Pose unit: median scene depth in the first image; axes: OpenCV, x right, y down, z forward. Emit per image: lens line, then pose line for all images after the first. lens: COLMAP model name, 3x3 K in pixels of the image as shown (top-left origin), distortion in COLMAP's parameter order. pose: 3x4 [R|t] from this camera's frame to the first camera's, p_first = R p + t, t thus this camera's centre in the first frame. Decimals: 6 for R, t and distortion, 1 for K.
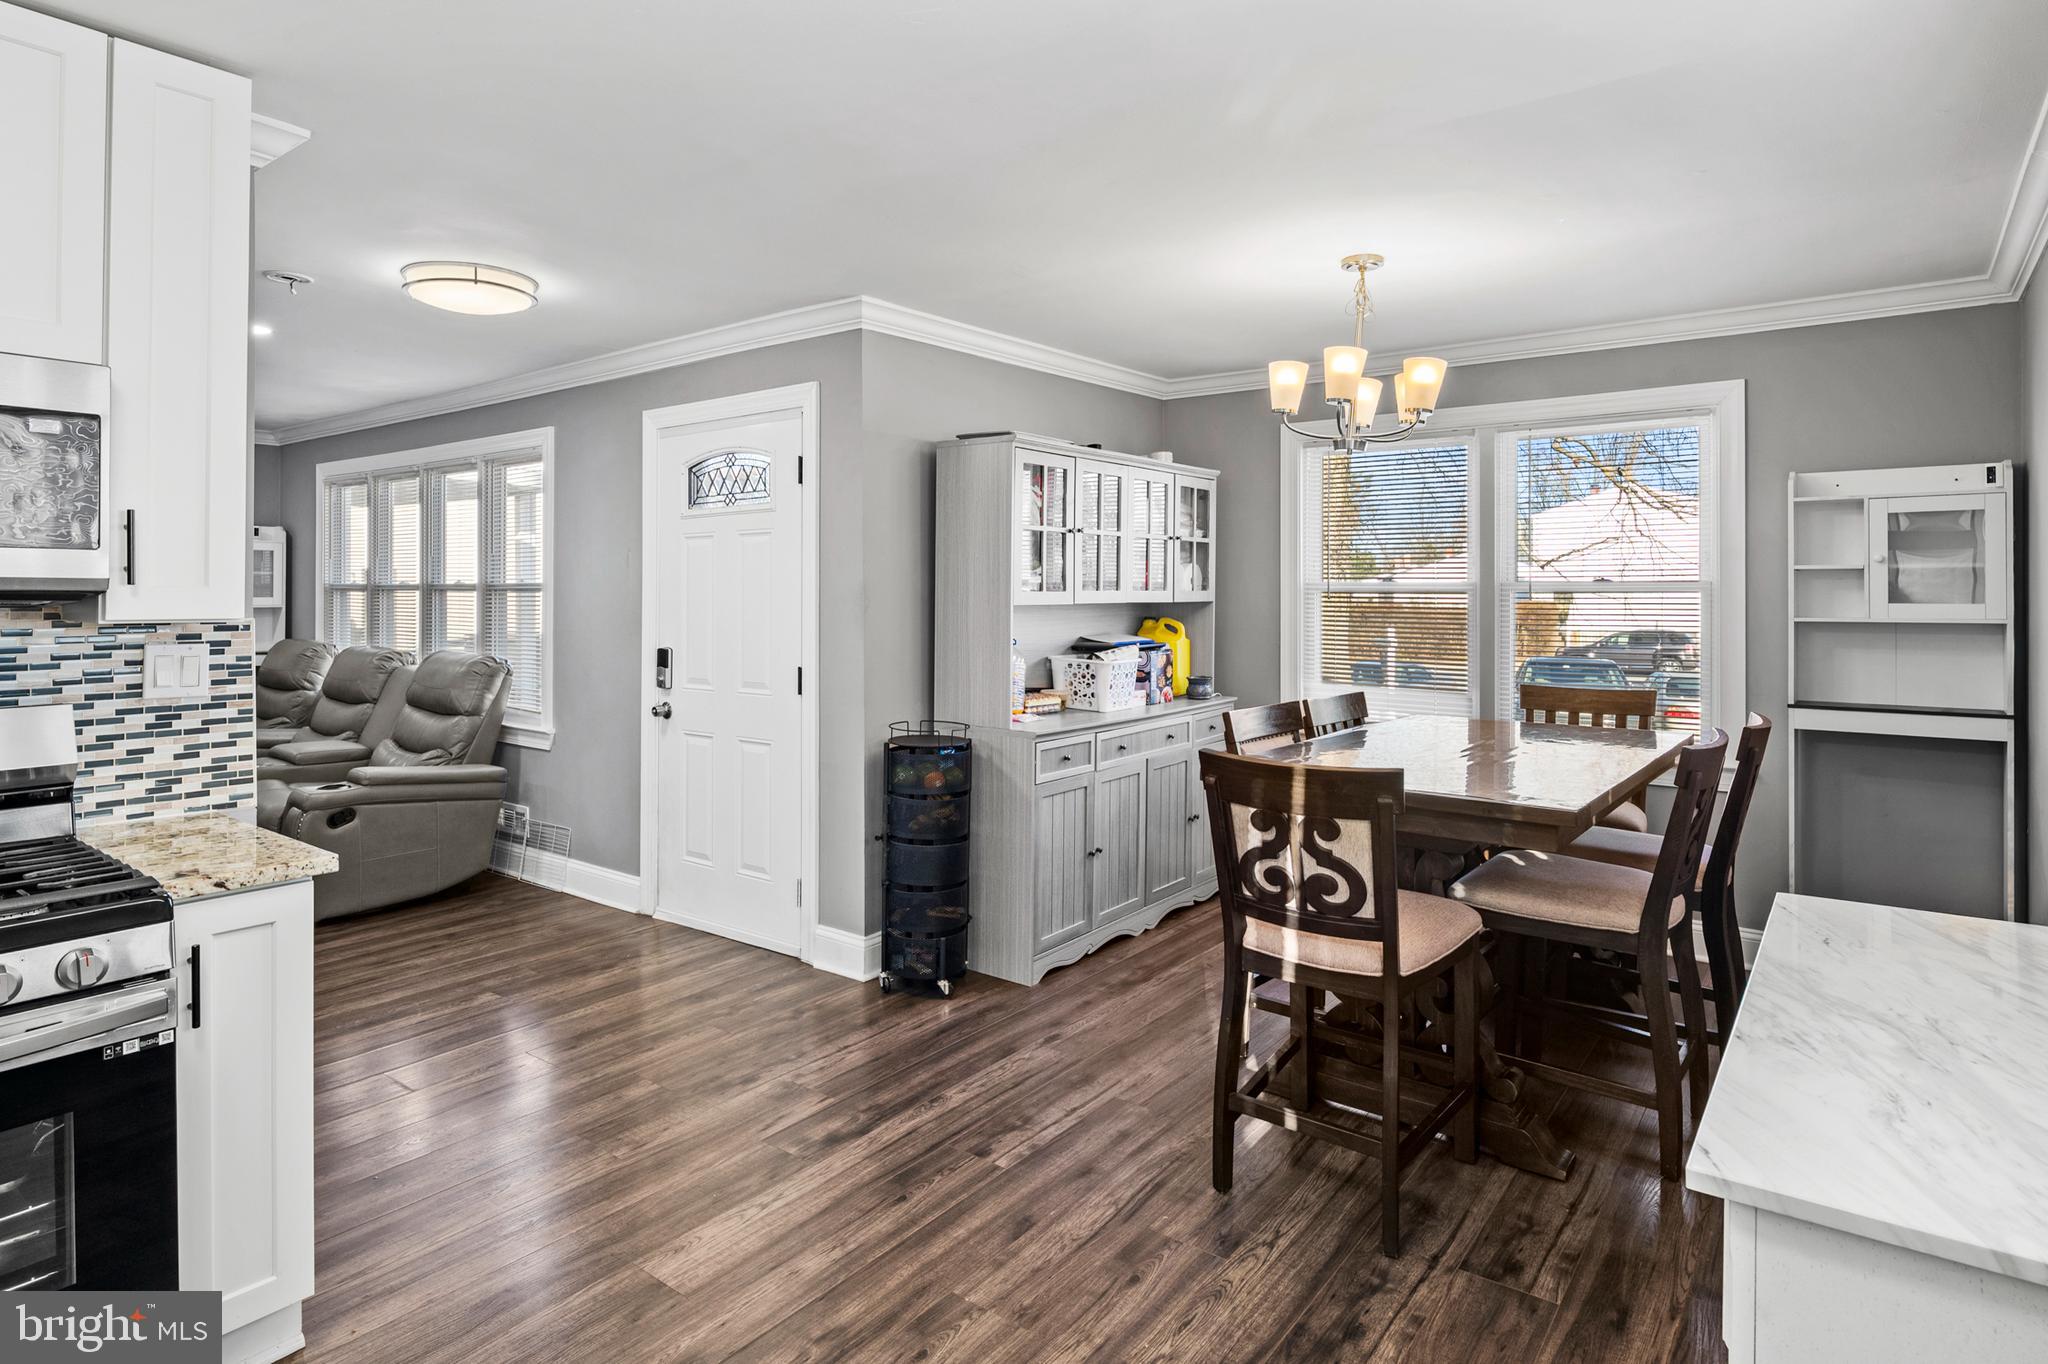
lens RADIAL K [[1126.9, 0, 1030.2], [0, 1126.9, 592.3], [0, 0, 1]] dist [-0.000985, -0.000432]
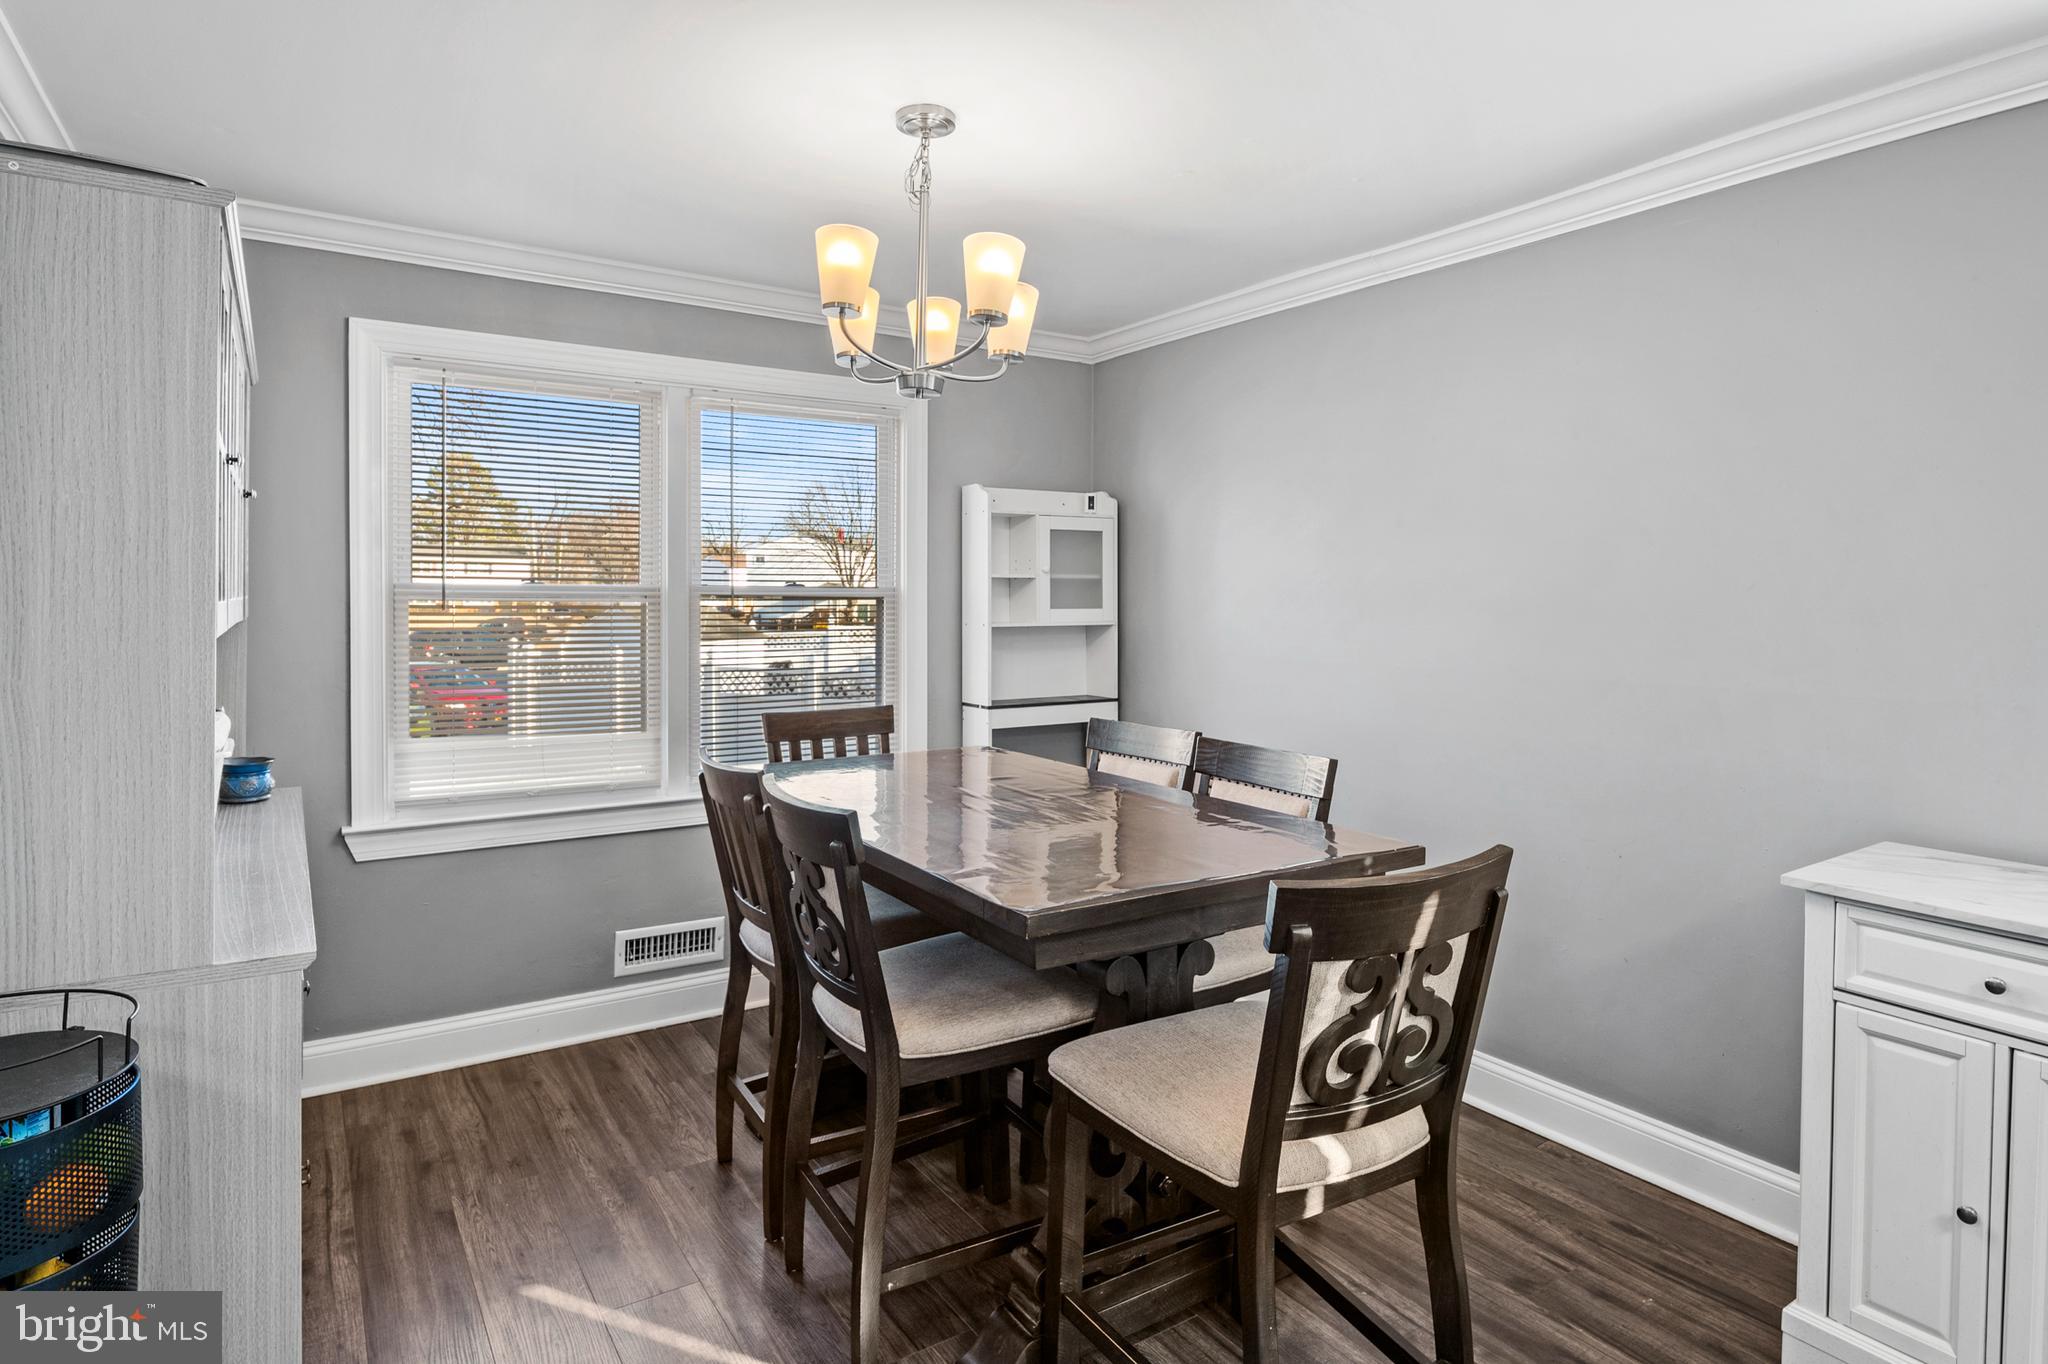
lens RADIAL K [[1102.5, 0, 1026.5], [0, 1102.5, 600.6], [0, 0, 1]] dist [-0.024798, -0.000346]
pose [[0.324357, -0.005274, 0.945920, -0.290982], [-0.003134, 0.999973, 0.006650, -0.005989], [-0.945930, -0.005122, 0.324332, 0.664737]]
